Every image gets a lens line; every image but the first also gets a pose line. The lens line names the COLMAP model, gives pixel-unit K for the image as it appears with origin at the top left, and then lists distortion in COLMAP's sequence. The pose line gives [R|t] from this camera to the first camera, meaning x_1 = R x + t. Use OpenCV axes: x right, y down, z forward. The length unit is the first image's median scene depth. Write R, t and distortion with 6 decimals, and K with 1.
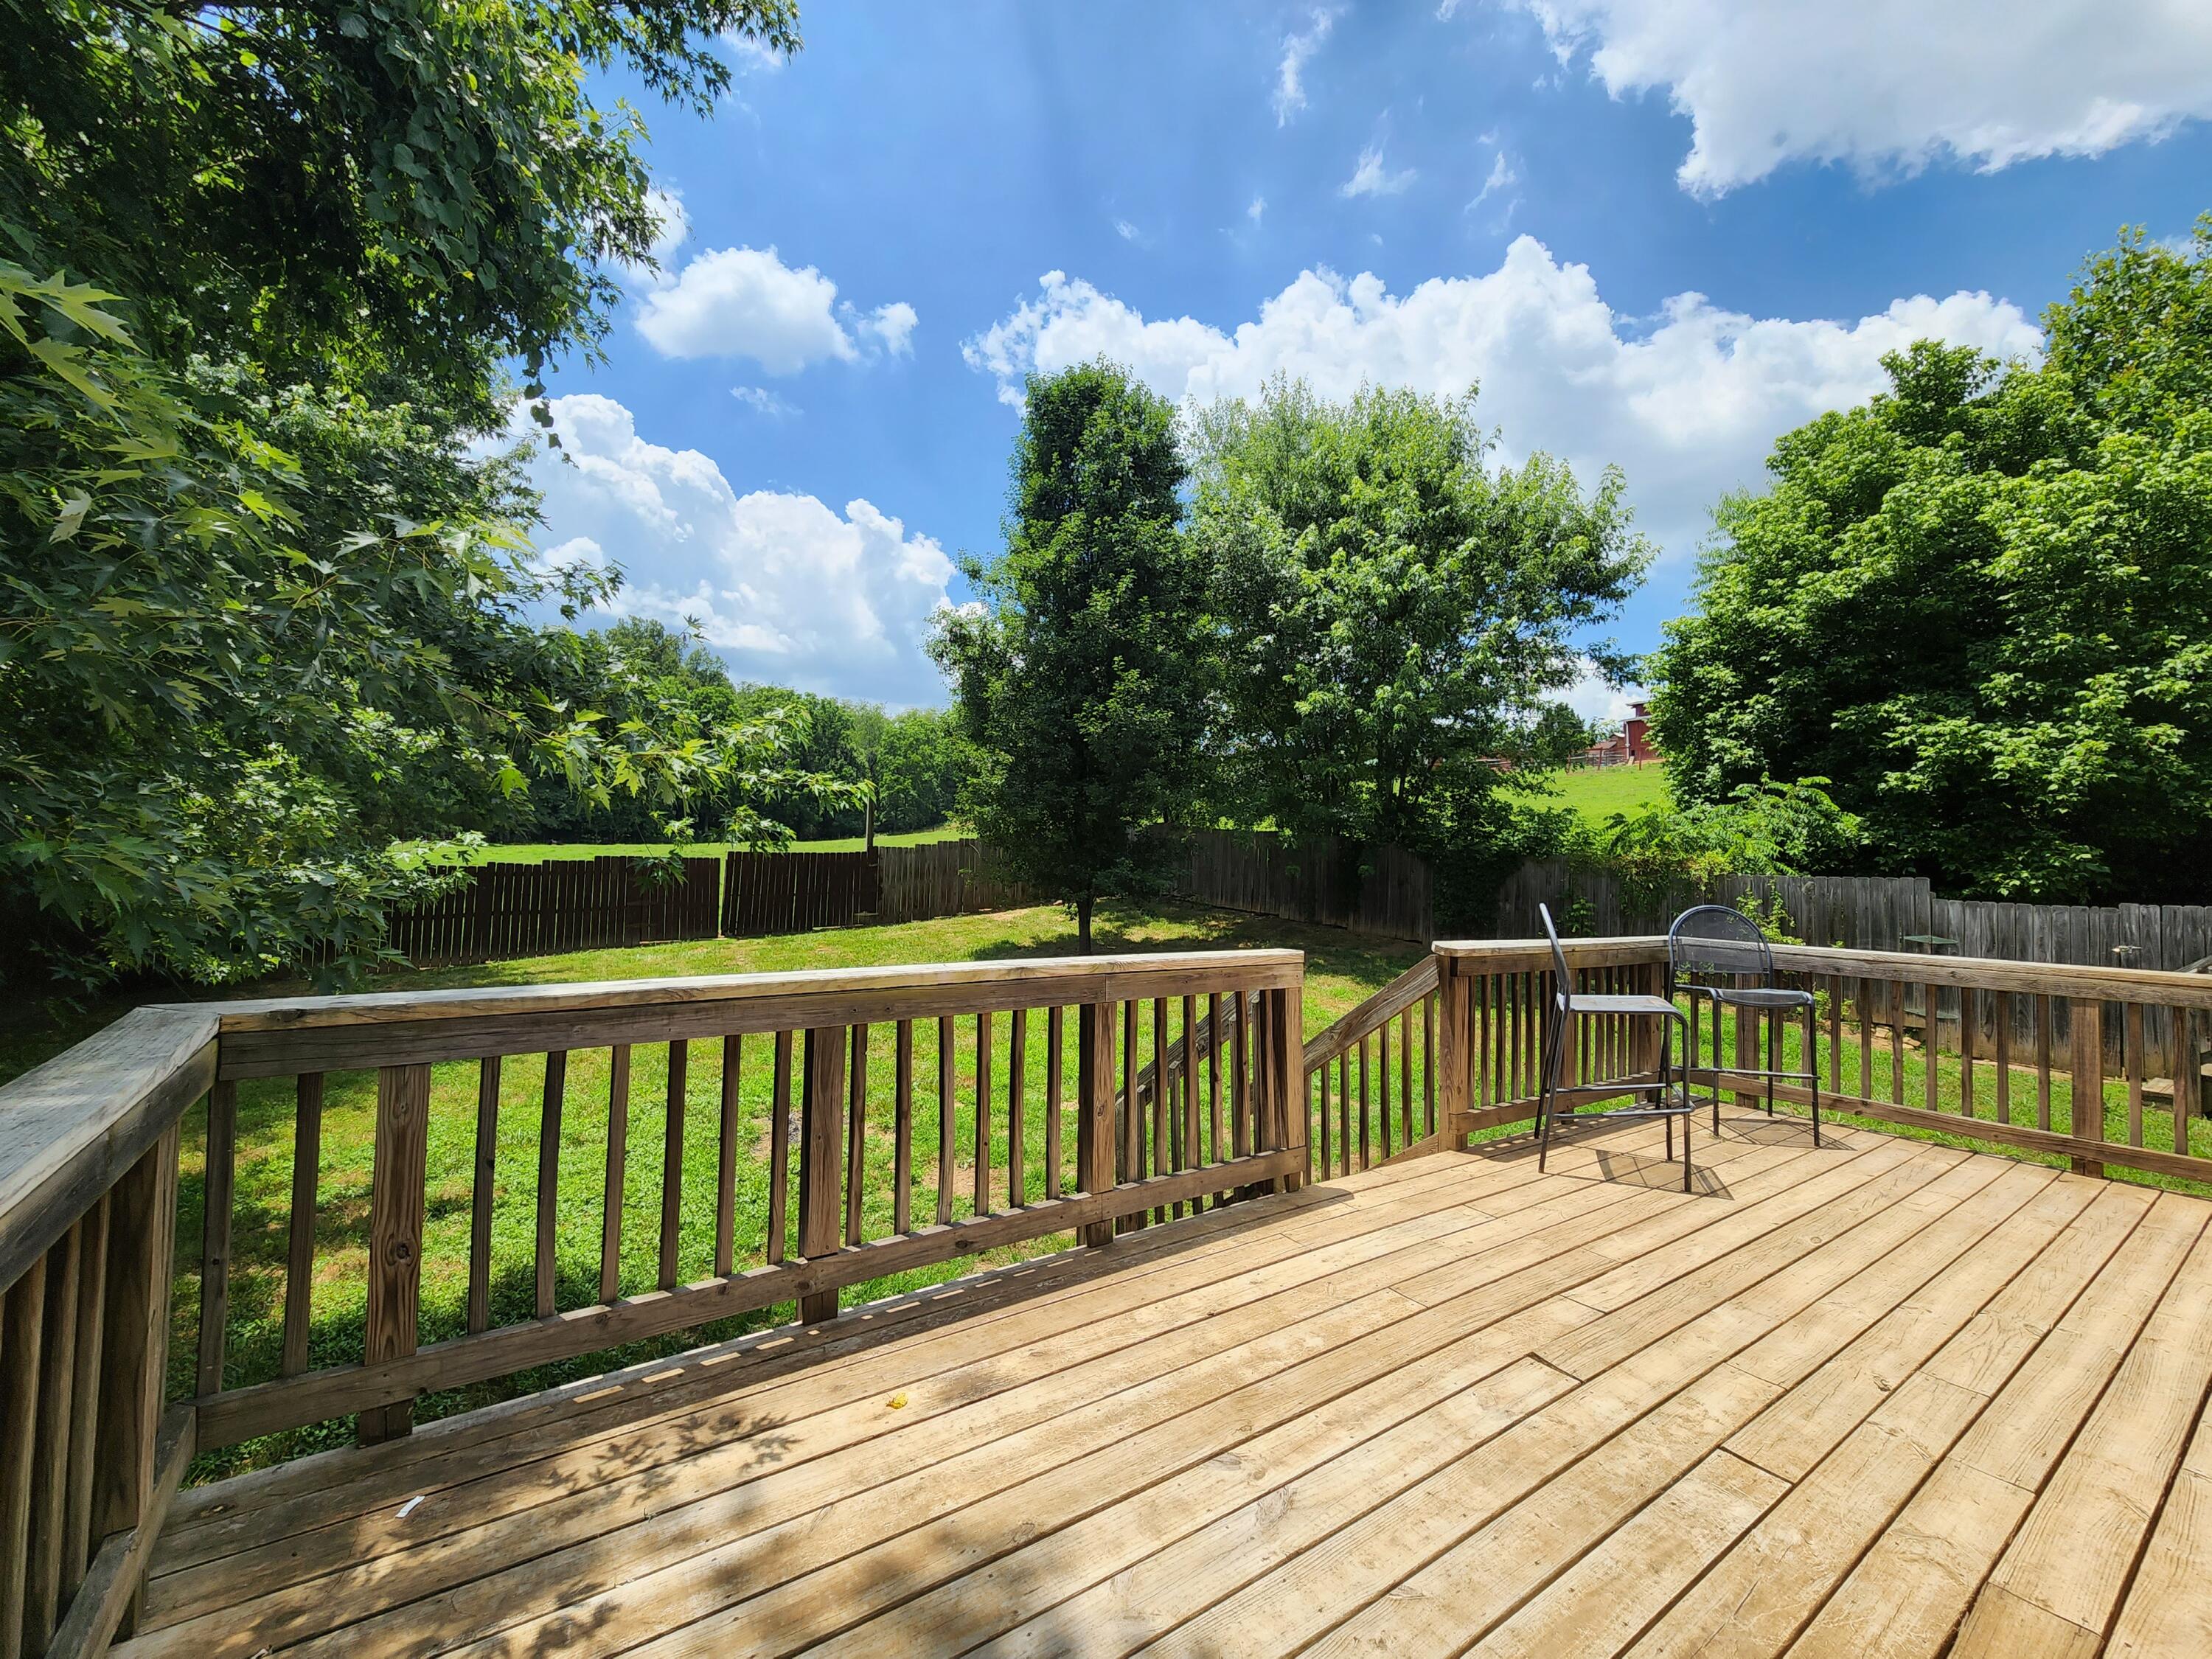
lens RADIAL K [[928.5, 0, 1102.6], [0, 928.5, 829.8], [0, 0, 1]] dist [-0.003203, 0.001815]
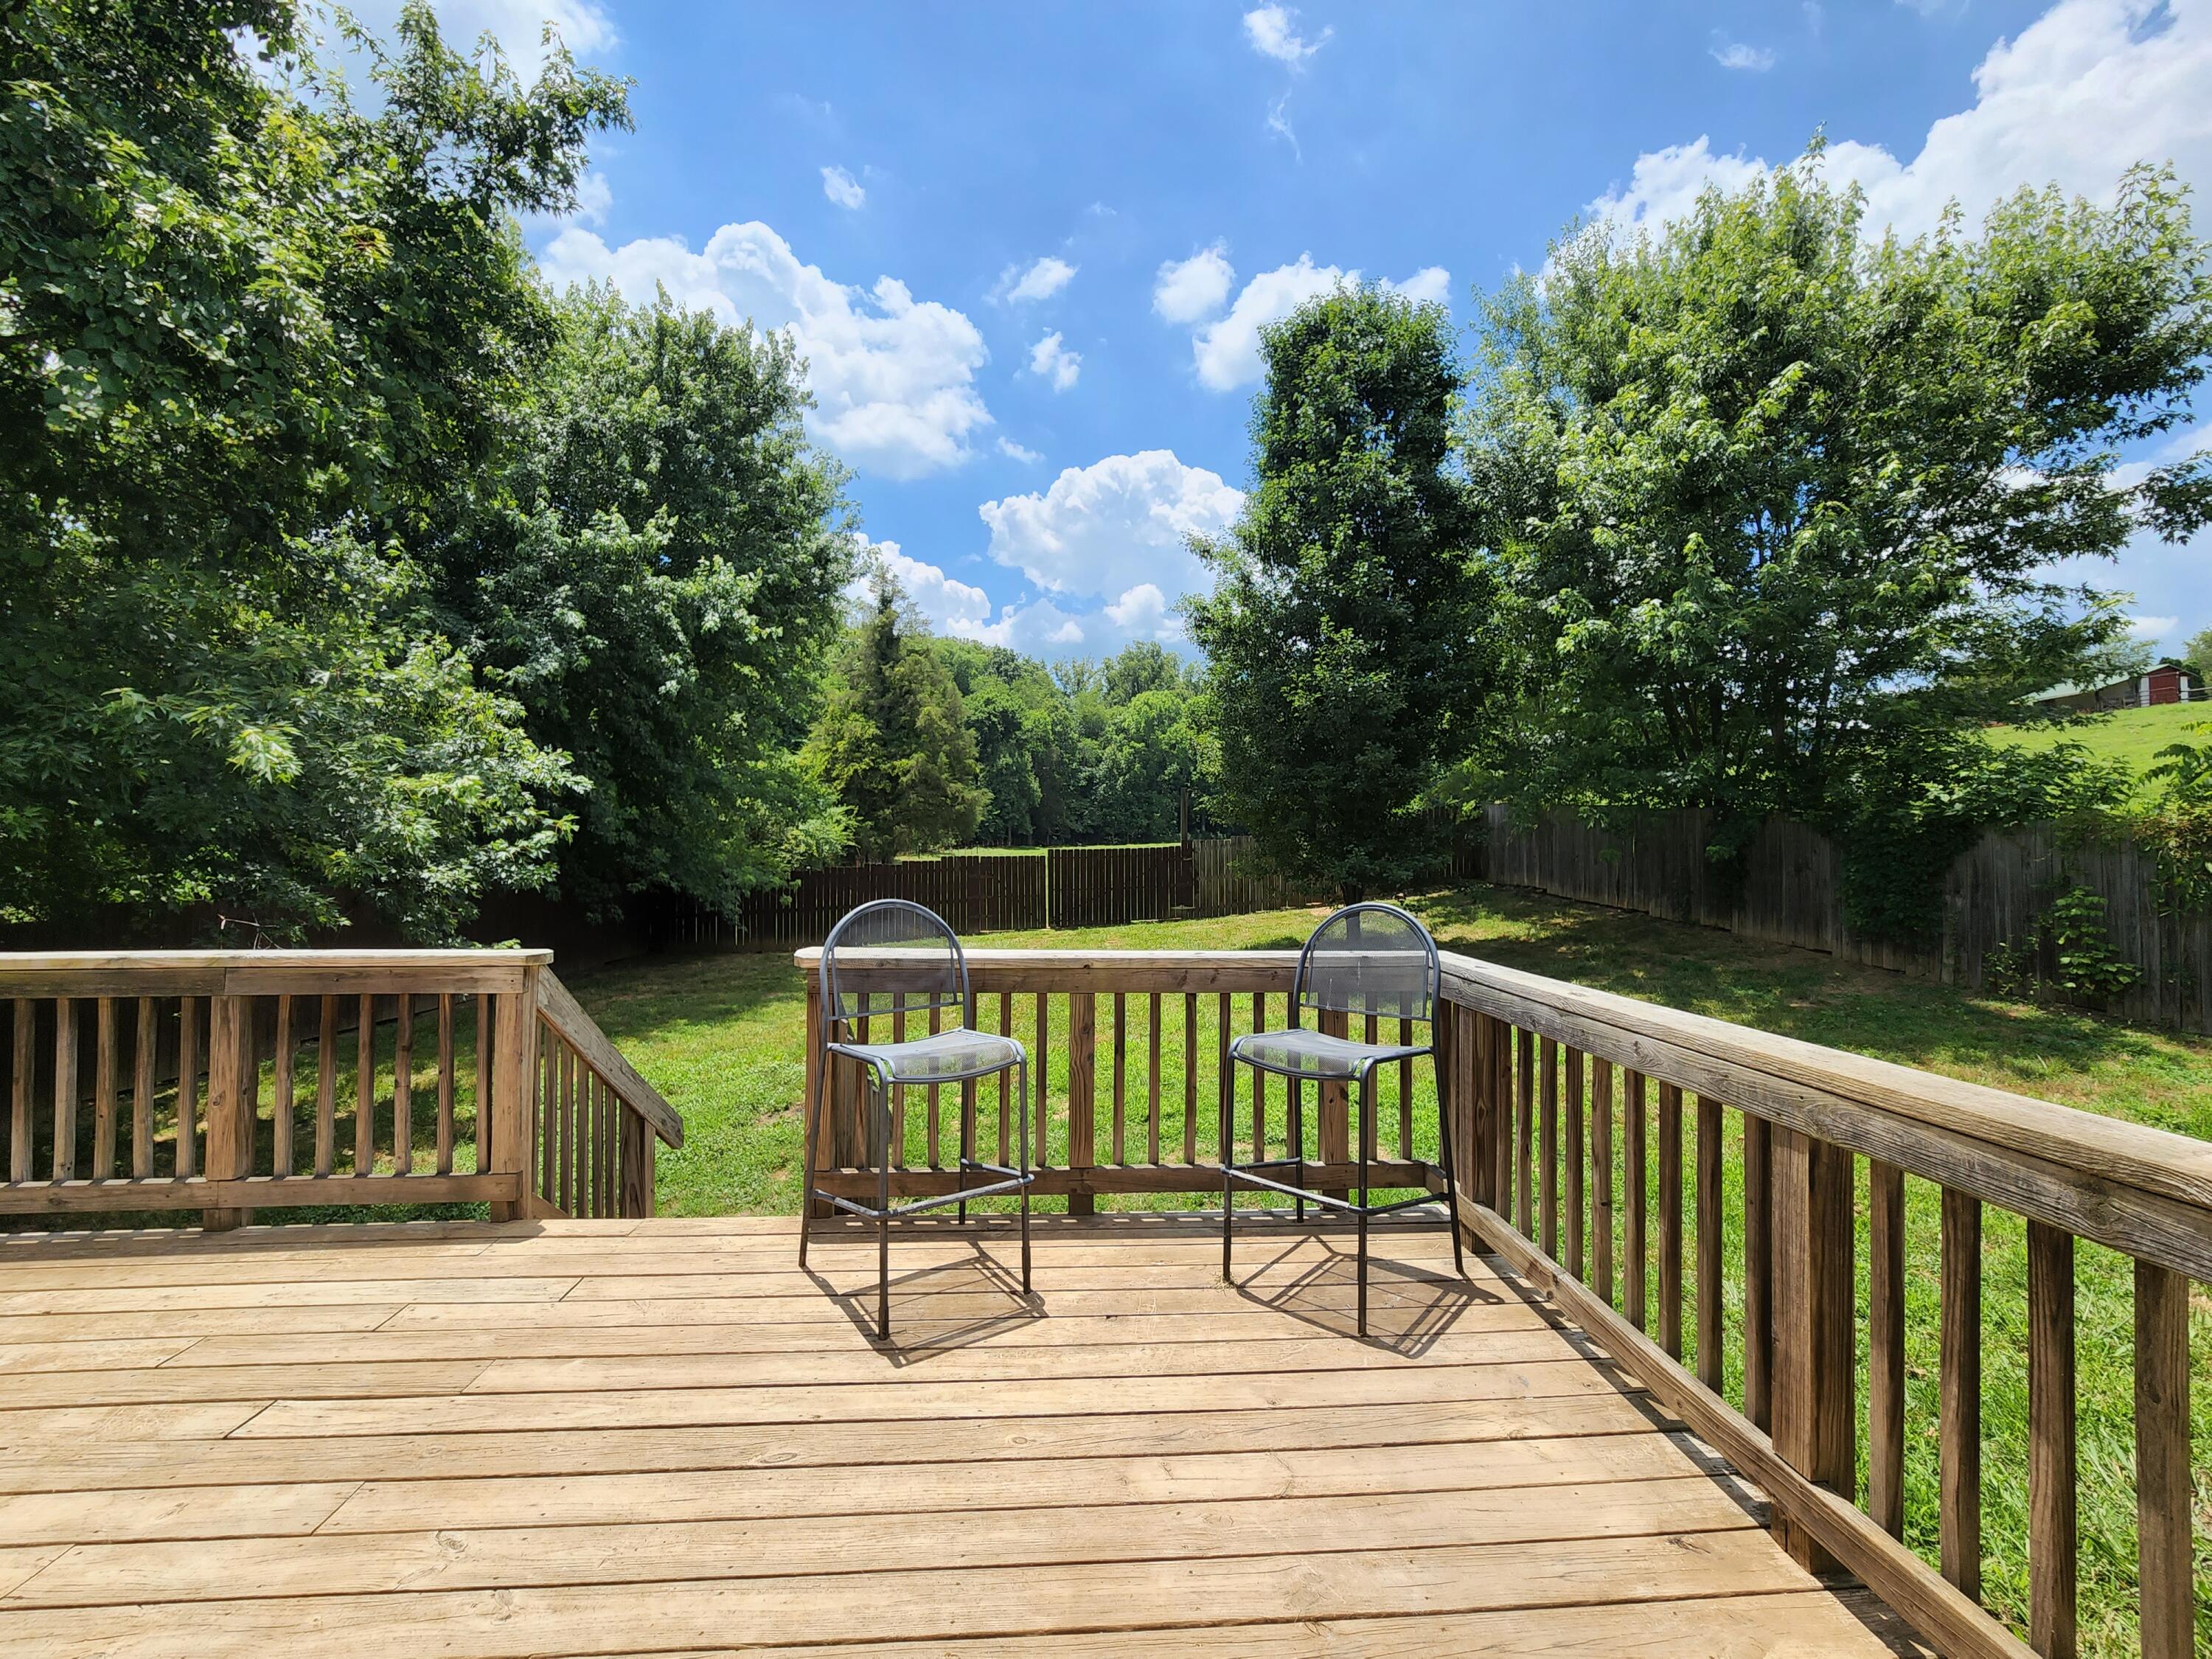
lens RADIAL K [[928.5, 0, 1102.4], [0, 928.5, 826.5], [0, 0, 1]] dist [-0.003203, 0.001815]
pose [[0.848433, -0.039485, -0.527827, 0.446847], [0.041223, 0.999114, -0.008478, 0.015866], [0.527694, -0.014565, 0.849309, 0.210141]]
